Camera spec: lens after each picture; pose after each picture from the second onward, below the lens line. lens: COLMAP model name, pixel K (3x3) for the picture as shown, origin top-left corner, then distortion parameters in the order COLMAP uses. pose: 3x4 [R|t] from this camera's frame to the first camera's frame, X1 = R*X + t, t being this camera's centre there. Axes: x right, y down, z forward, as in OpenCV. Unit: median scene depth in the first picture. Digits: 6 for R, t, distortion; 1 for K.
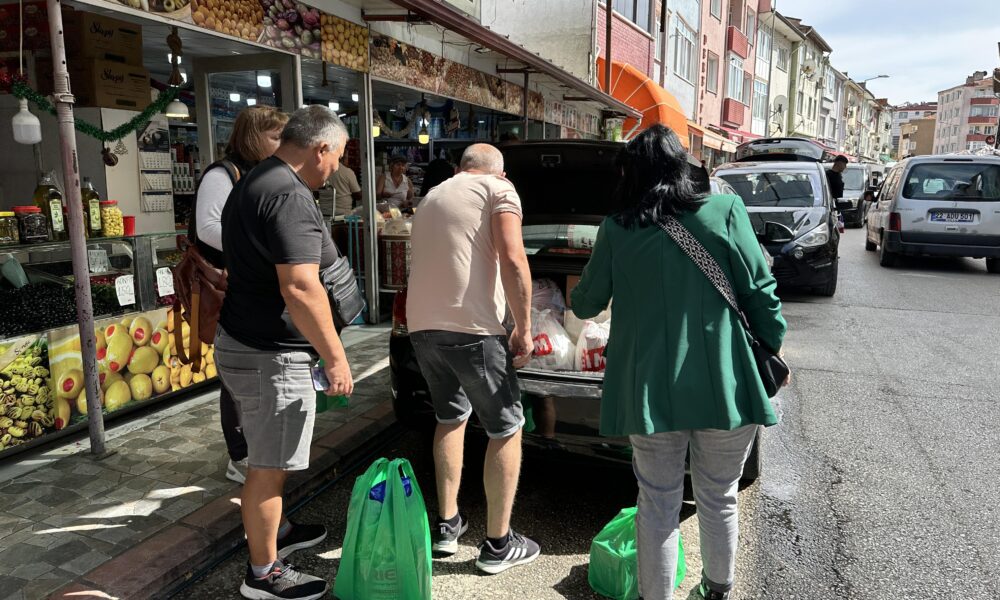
lens RADIAL K [[733.5, 0, 497.9], [0, 733.5, 306.9], [0, 0, 1]] dist [-0.007572, -0.003368]
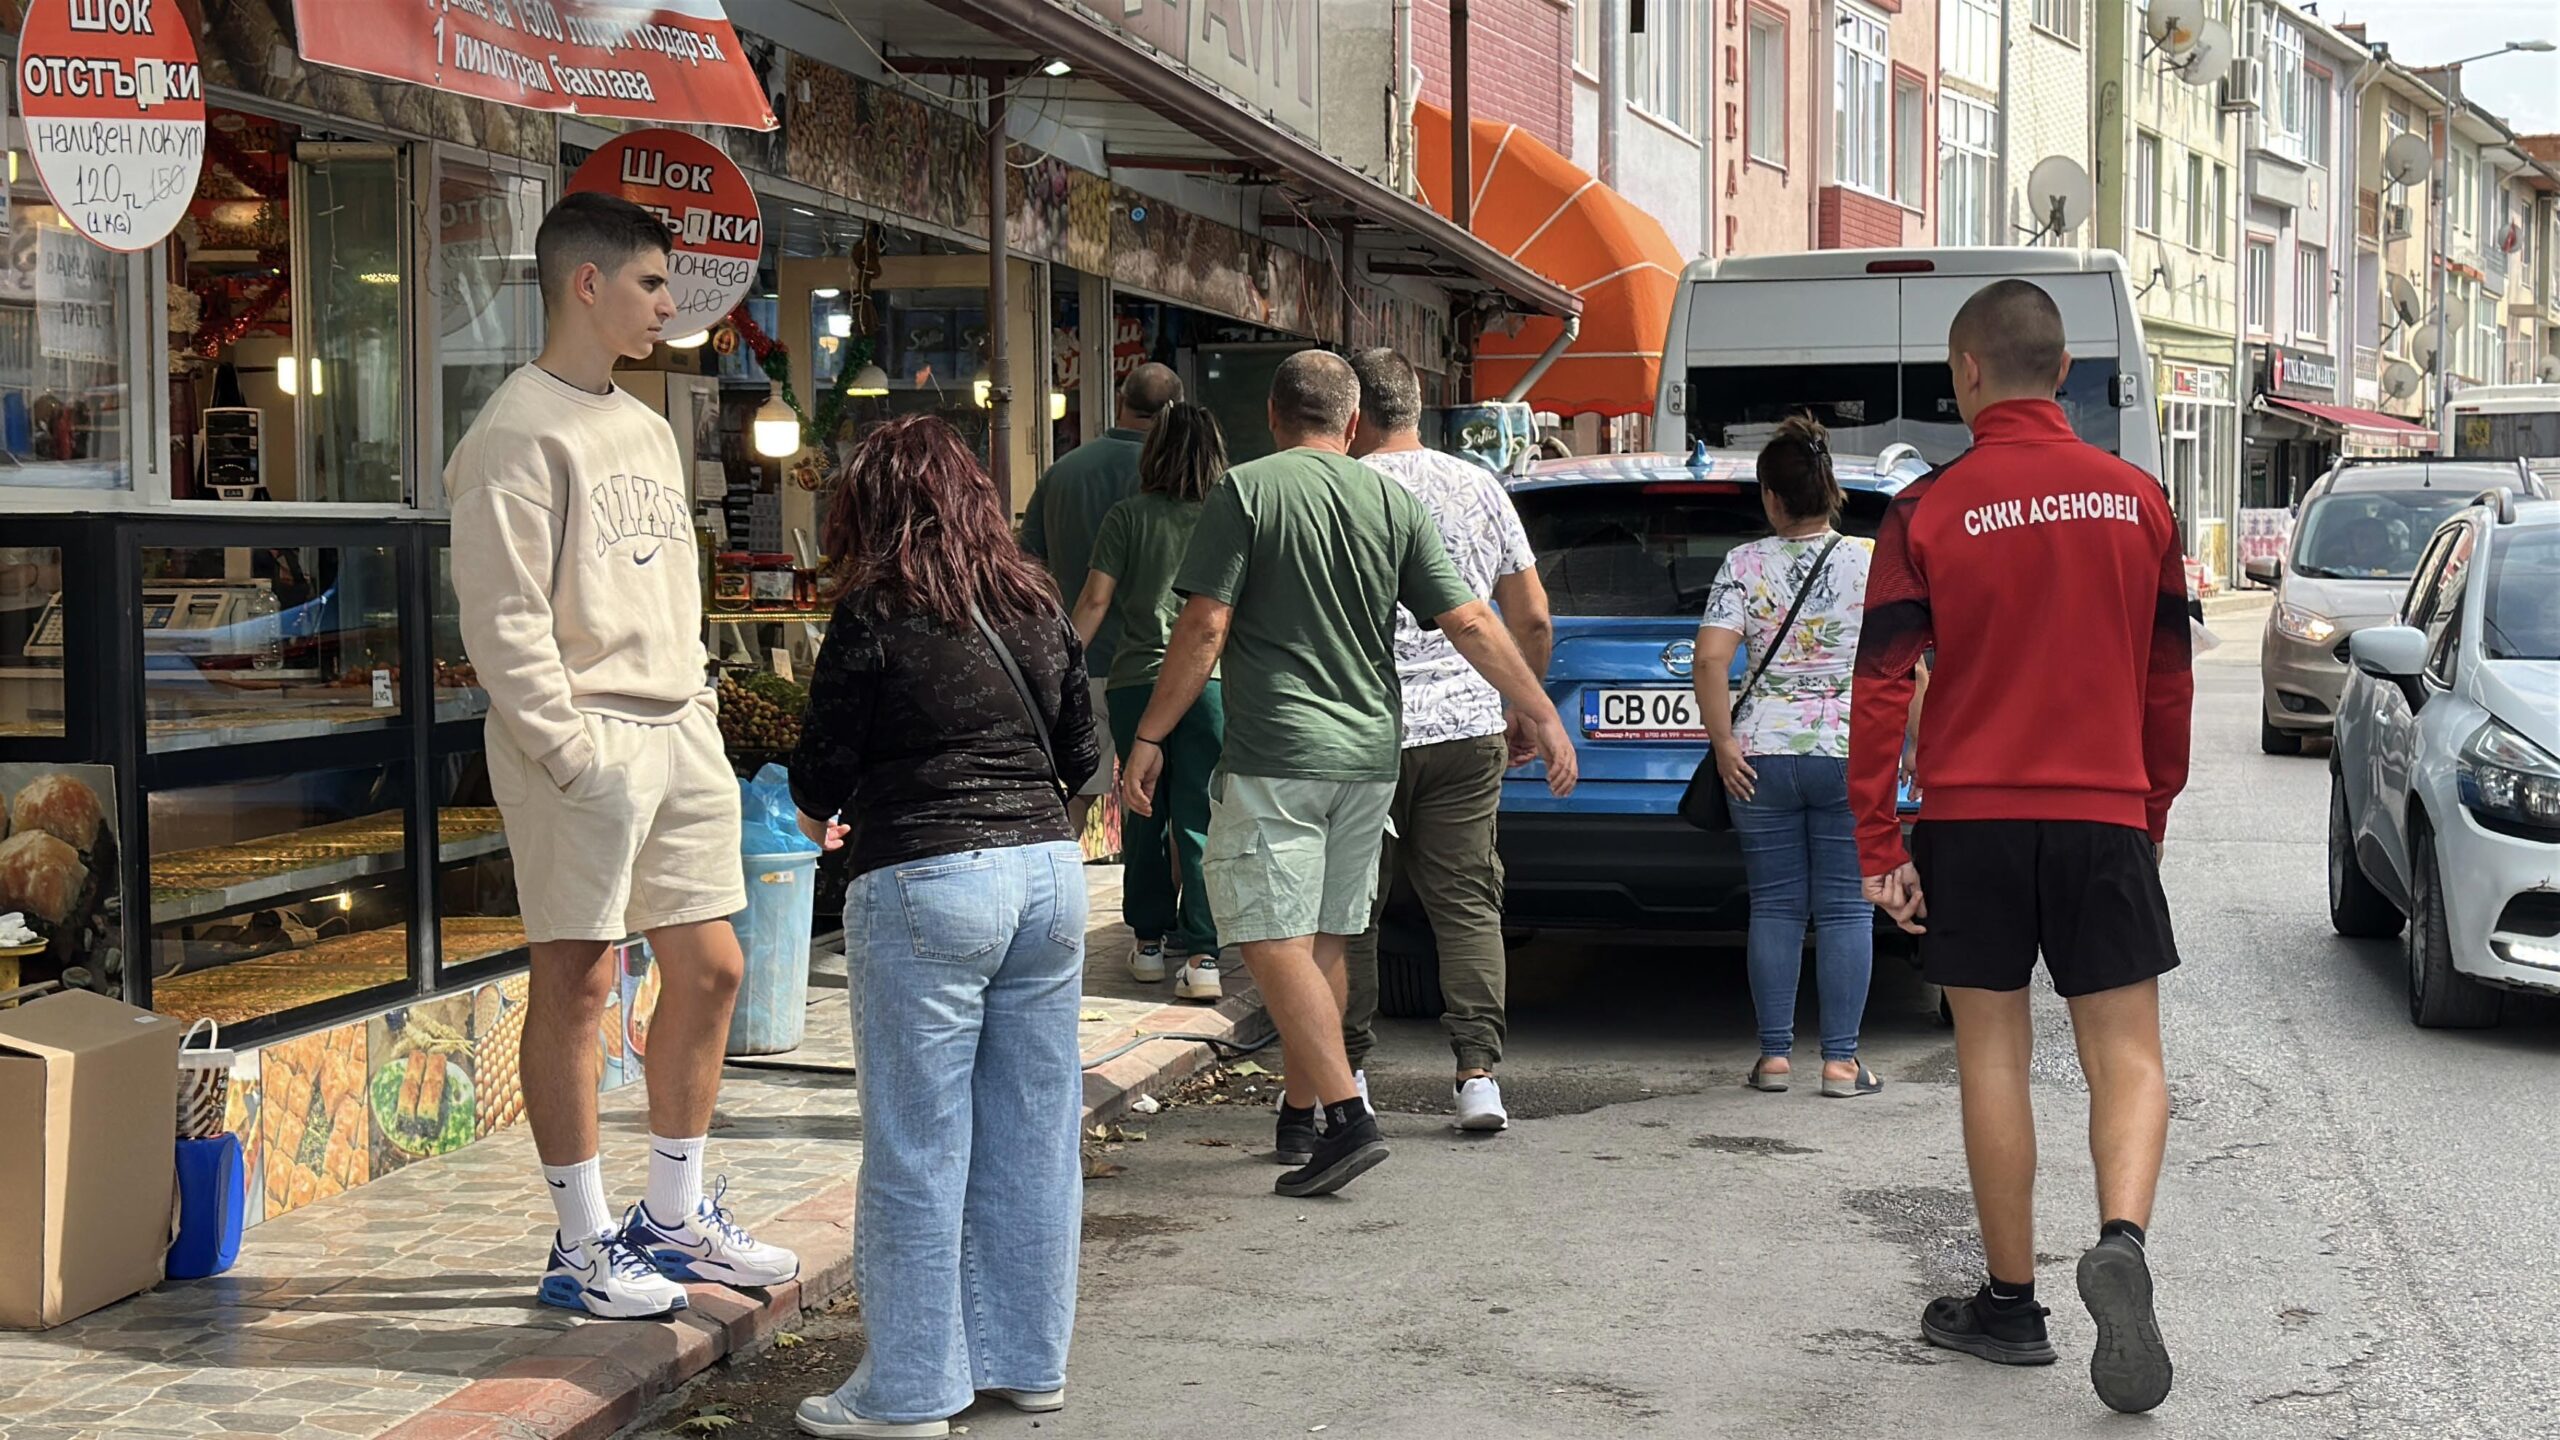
lens RADIAL K [[4939.3, 0, 1281.4], [0, 4939.3, 718.8], [0, 0, 1]] dist [0.248849, 0.000000]
pose [[0.979572, -0.011060, 0.200787, -0.123078], [0.039039, 0.989949, -0.135928, 0.060592], [-0.197266, 0.140990, 0.970159, -0.326791]]
